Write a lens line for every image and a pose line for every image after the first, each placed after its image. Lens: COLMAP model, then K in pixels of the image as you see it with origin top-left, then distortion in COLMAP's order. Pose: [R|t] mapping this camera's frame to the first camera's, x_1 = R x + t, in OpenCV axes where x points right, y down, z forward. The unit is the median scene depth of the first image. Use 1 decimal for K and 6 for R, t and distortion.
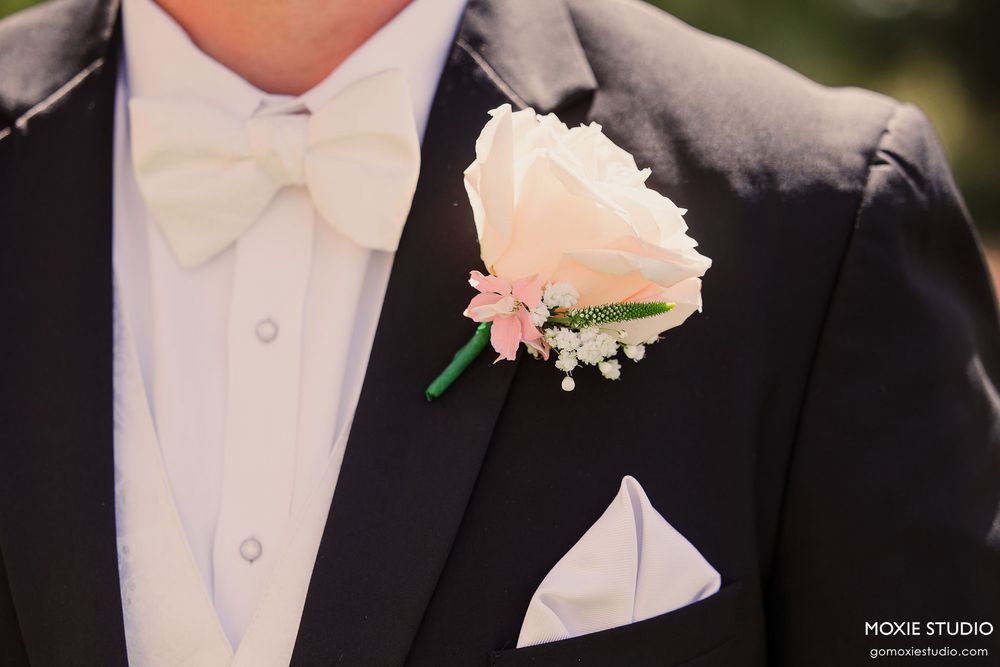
lens RADIAL K [[3270.8, 0, 499.8], [0, 3270.8, 333.2], [0, 0, 1]] dist [-0.904178, 0.000000]
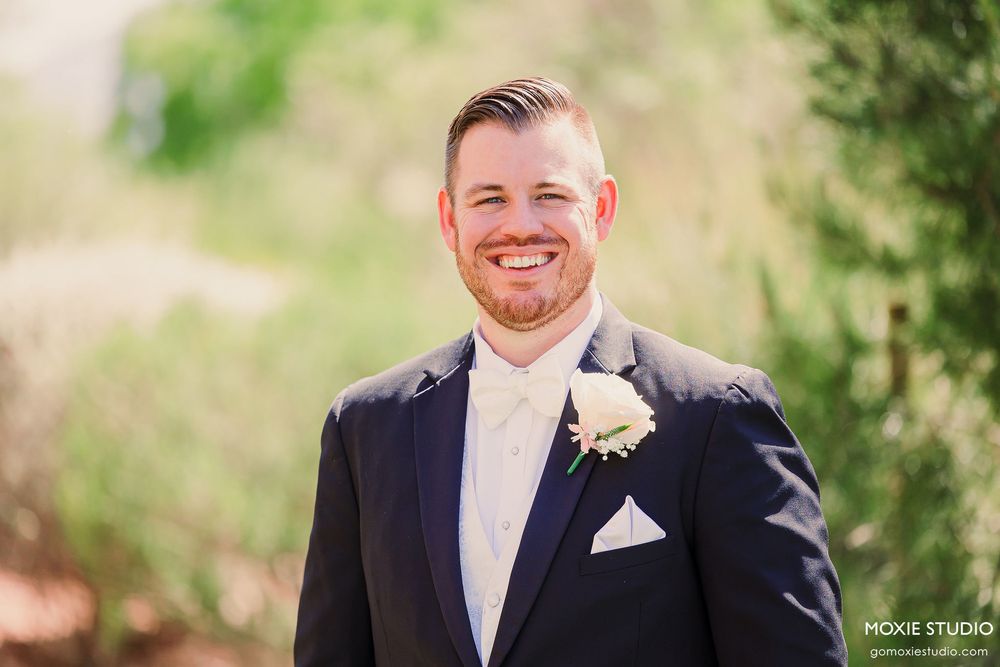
lens RADIAL K [[4629.7, 0, 500.2], [0, 4629.7, 334.3], [0, 0, 1]] dist [-0.276862, 0.000000]
pose [[0.969818, -0.012812, -0.243493, 0.901601], [-0.025711, 0.987677, -0.154377, 0.524019], [0.242471, 0.155979, 0.957538, -2.887505]]
